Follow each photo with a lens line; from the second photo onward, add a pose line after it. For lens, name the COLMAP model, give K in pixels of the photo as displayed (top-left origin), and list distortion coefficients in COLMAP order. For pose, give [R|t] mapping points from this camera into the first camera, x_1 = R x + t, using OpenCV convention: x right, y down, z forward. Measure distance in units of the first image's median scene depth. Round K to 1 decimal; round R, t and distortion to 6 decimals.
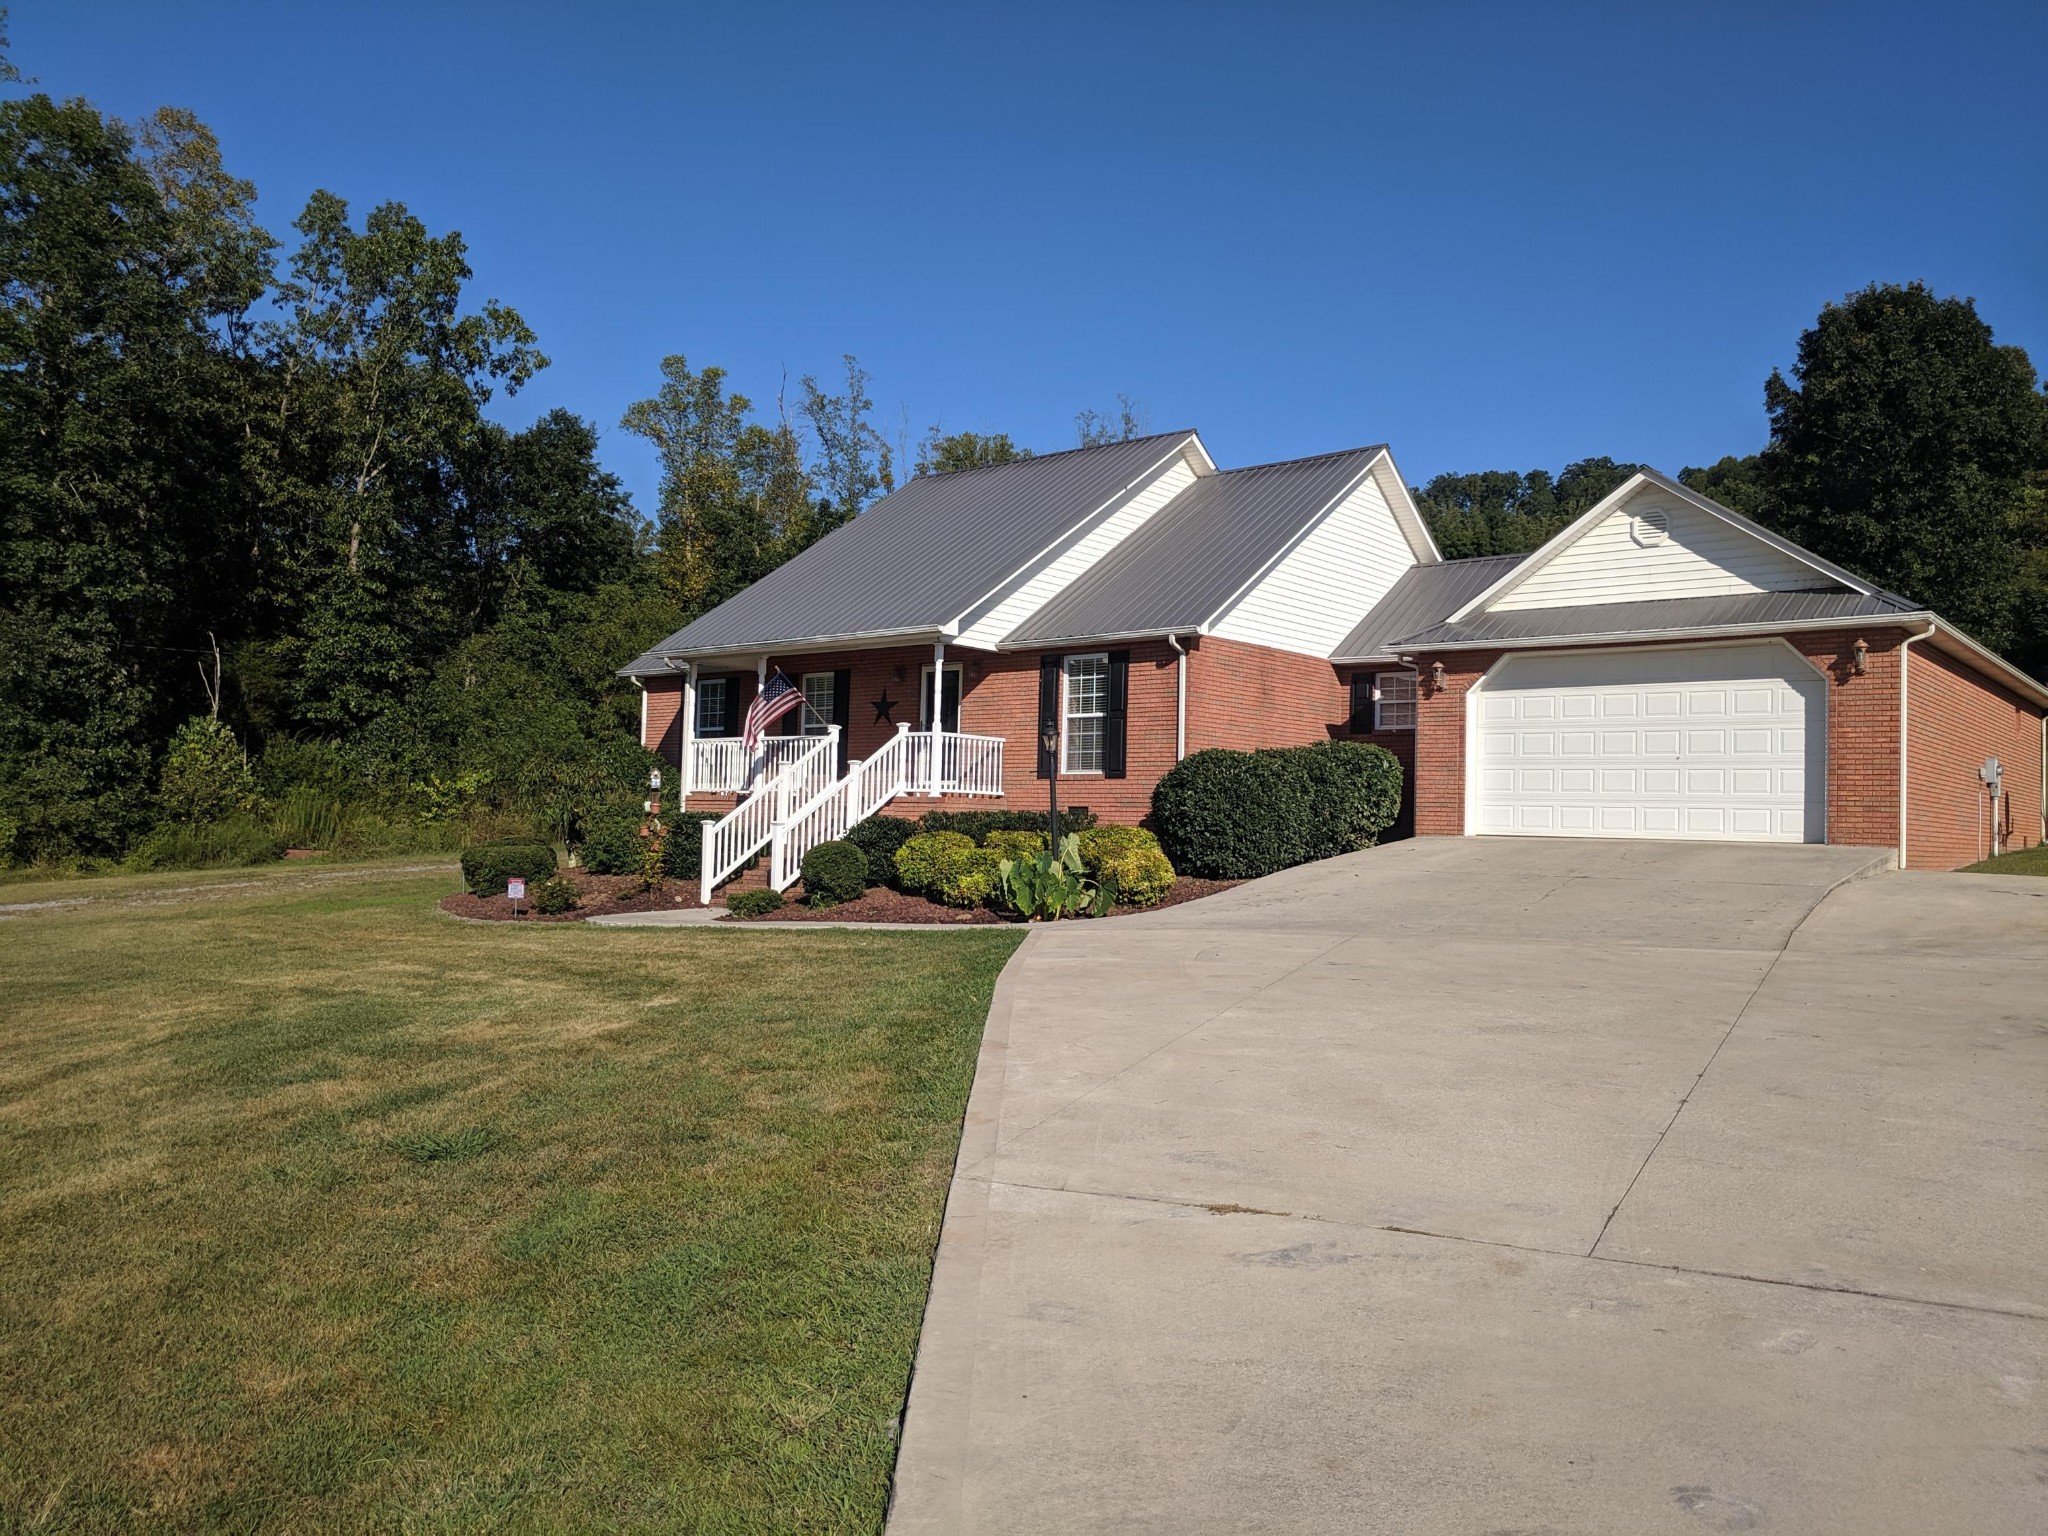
lens RADIAL K [[1552.0, 0, 1043.1], [0, 1552.0, 770.0], [0, 0, 1]] dist [0.006654, 0.008577]
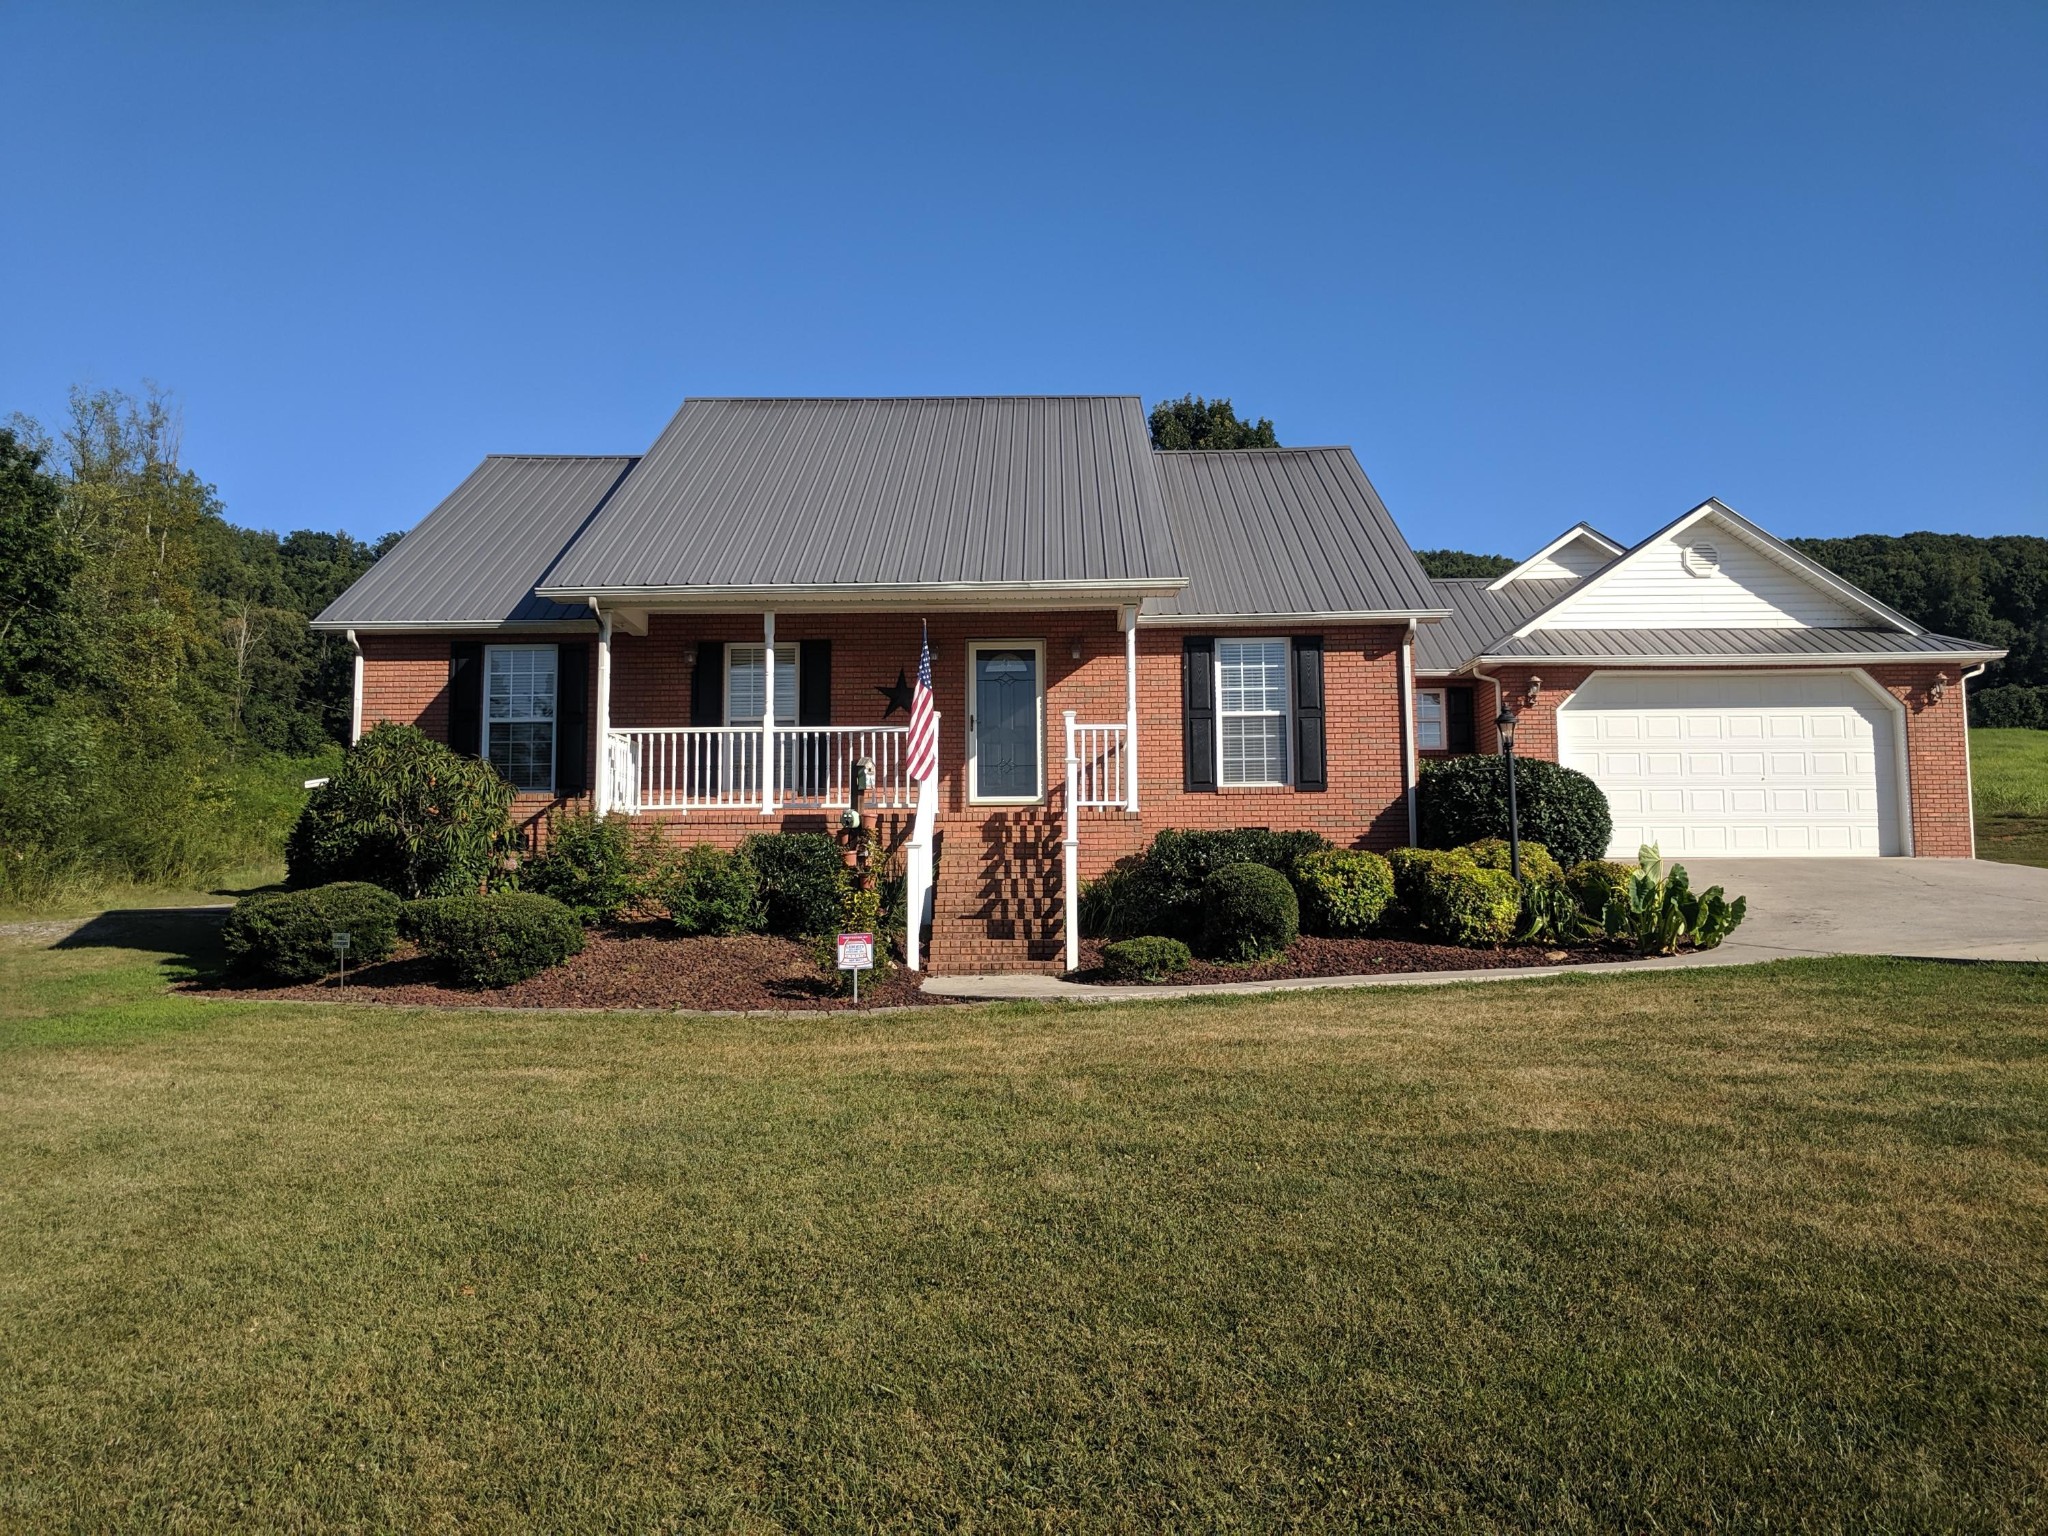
lens RADIAL K [[1552.0, 0, 1037.4], [0, 1552.0, 748.6], [0, 0, 1]] dist [0.006654, 0.008577]
pose [[0.777439, 0.039022, 0.627746, -0.457442], [0.000694, 0.998020, -0.062899, 0.027214], [-0.628958, 0.049335, 0.775873, 0.363749]]
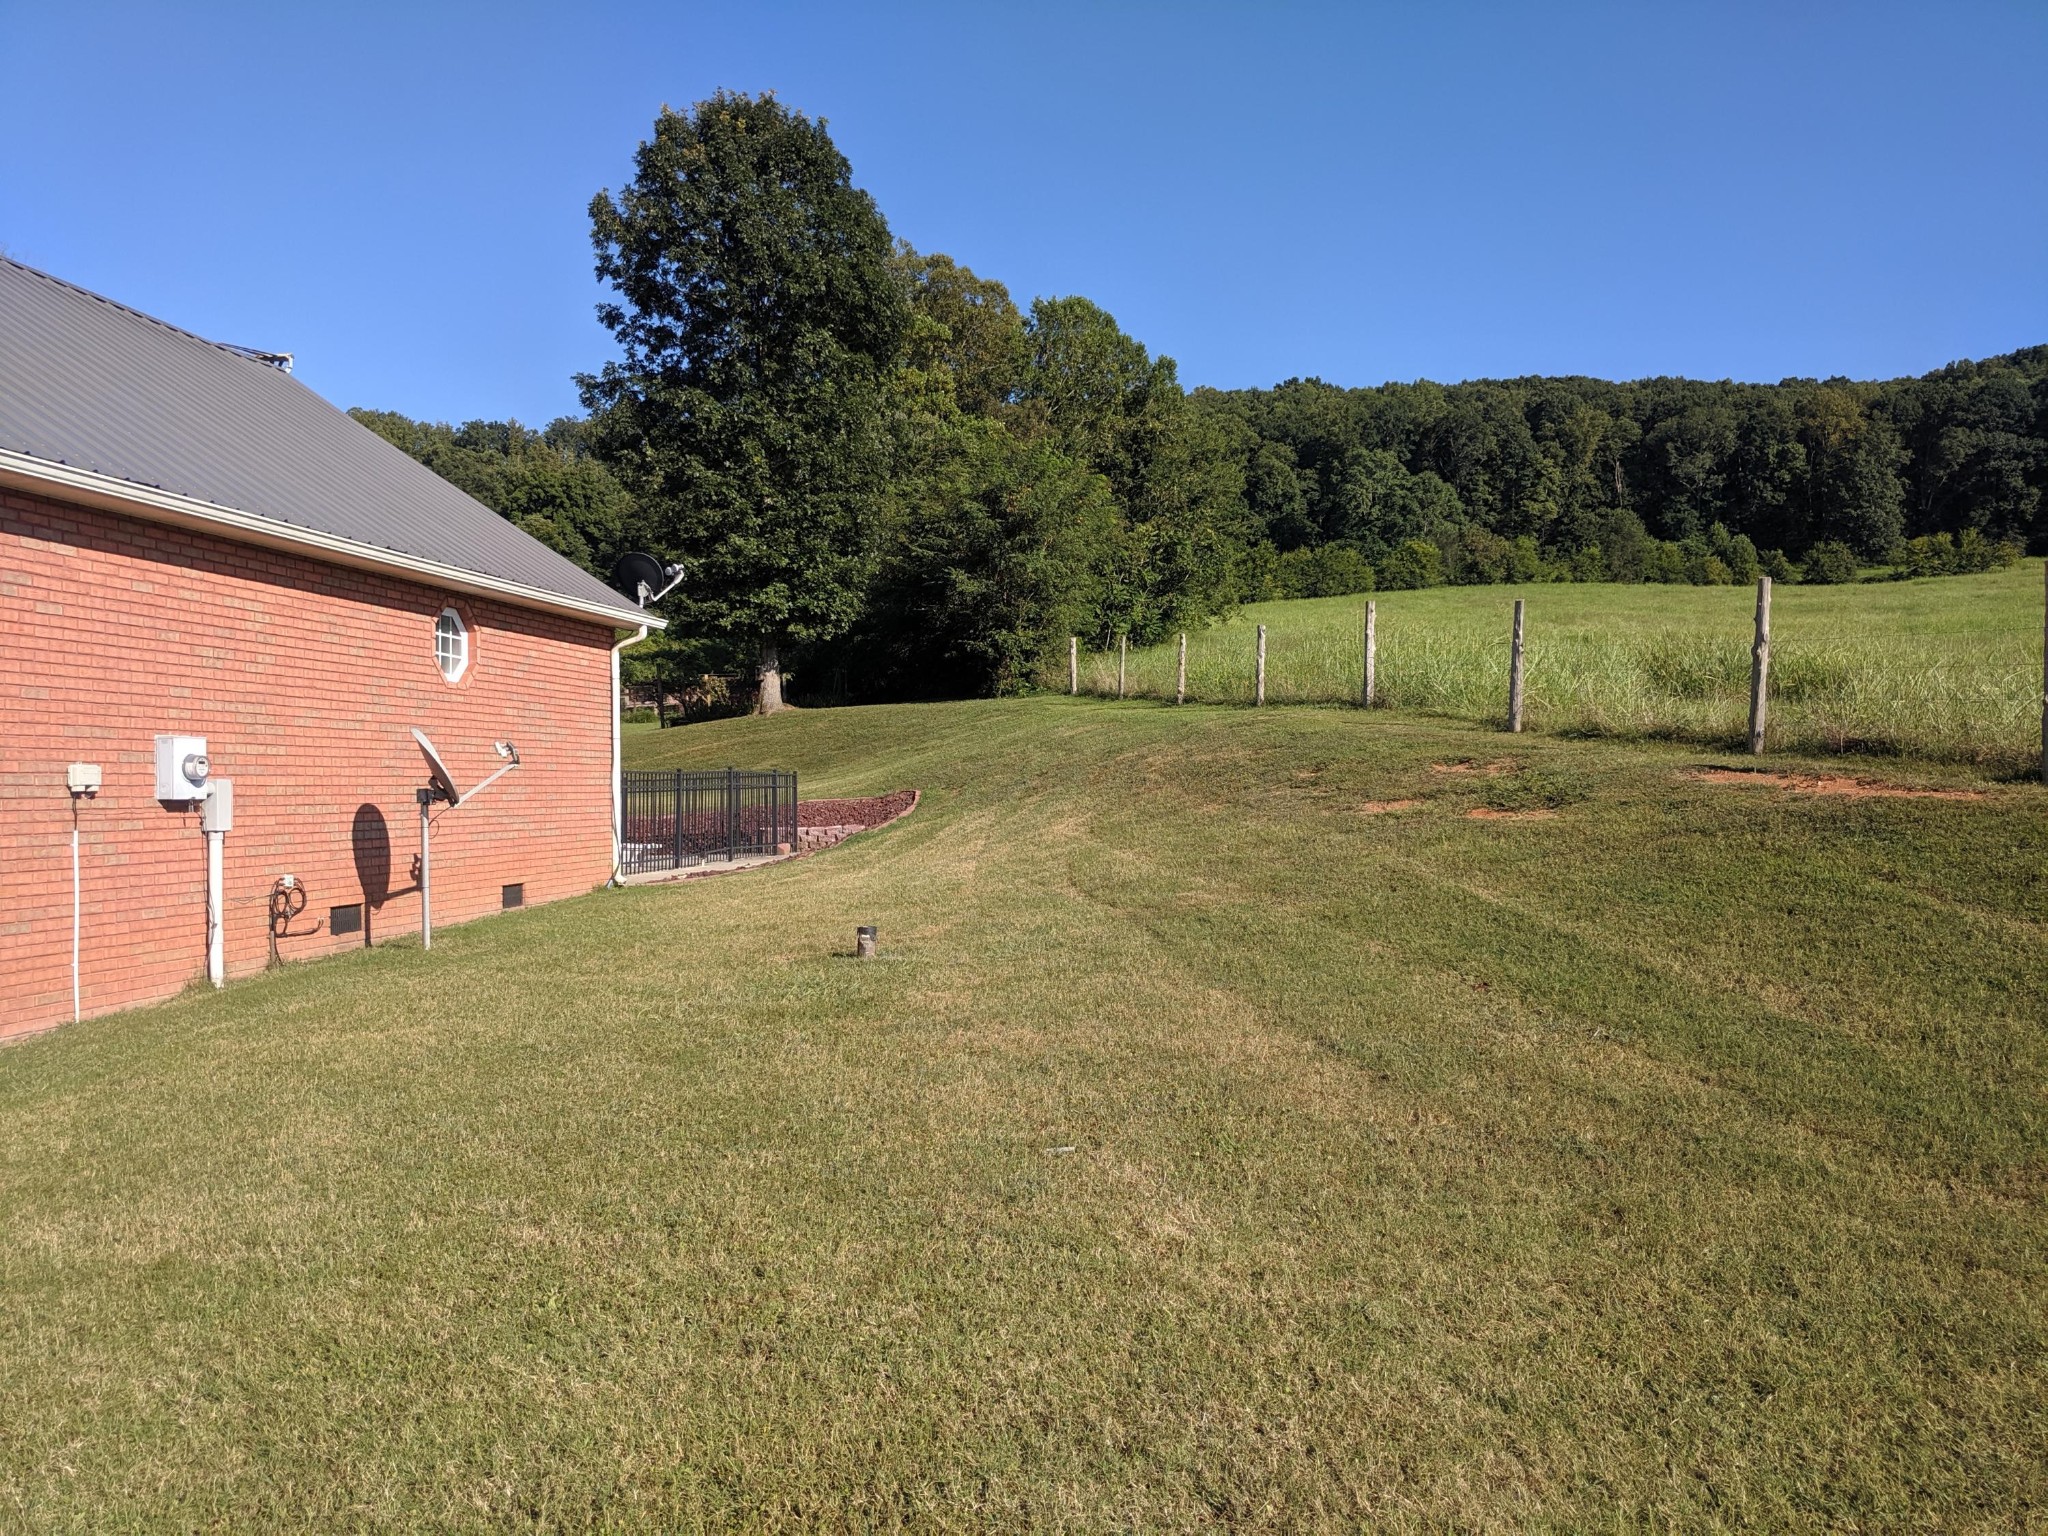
lens RADIAL K [[1552.0, 0, 1058.7], [0, 1552.0, 752.2], [0, 0, 1]] dist [0.006654, 0.008577]
pose [[0.862477, -0.031787, 0.505097, 0.505132], [0.023770, 0.999468, 0.022311, -0.005695], [-0.505537, -0.007237, 0.862774, 0.466938]]
